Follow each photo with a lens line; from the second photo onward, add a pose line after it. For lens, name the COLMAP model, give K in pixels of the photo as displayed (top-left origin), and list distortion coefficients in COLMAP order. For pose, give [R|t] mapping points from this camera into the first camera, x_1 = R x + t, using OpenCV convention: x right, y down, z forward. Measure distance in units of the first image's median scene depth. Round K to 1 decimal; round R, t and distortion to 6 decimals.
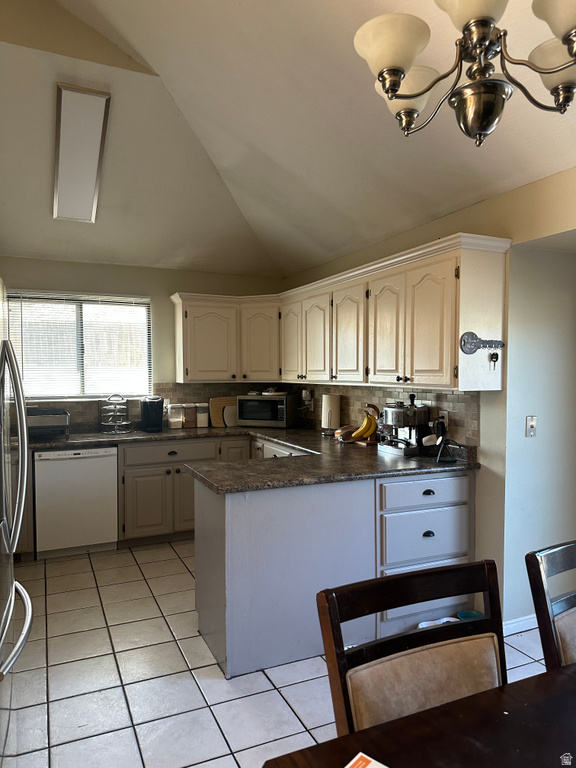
lens RADIAL K [[542.1, 0, 286.9], [0, 542.1, 385.9], [0, 0, 1]] dist [0.070526, -0.104979]
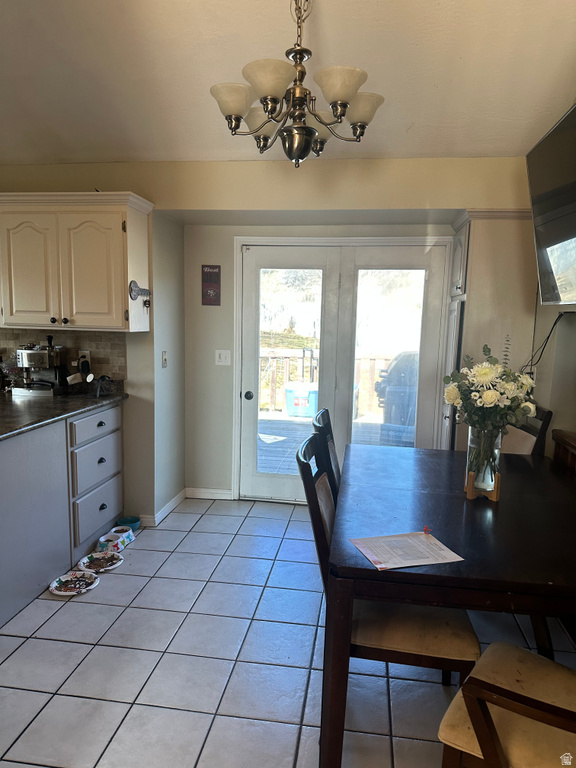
lens RADIAL K [[542.1, 0, 288.7], [0, 542.1, 385.0], [0, 0, 1]] dist [0.070526, -0.104979]
pose [[0.537958, -0.094788, 0.837625, -0.407007], [-0.000062, 0.993654, 0.112484, -0.007847], [-0.842972, -0.060564, 0.534538, 0.077420]]
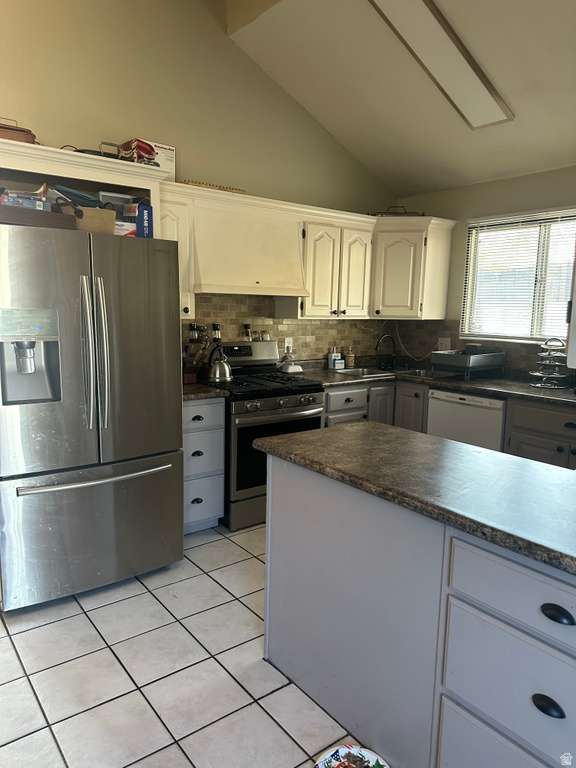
lens RADIAL K [[542.1, 0, 287.0], [0, 542.1, 386.4], [0, 0, 1]] dist [0.070526, -0.104979]
pose [[0.233403, 0.154665, -0.960001, 0.508931], [-0.050809, 0.987860, 0.146801, -0.016788], [0.971052, 0.014513, 0.238428, 0.624145]]
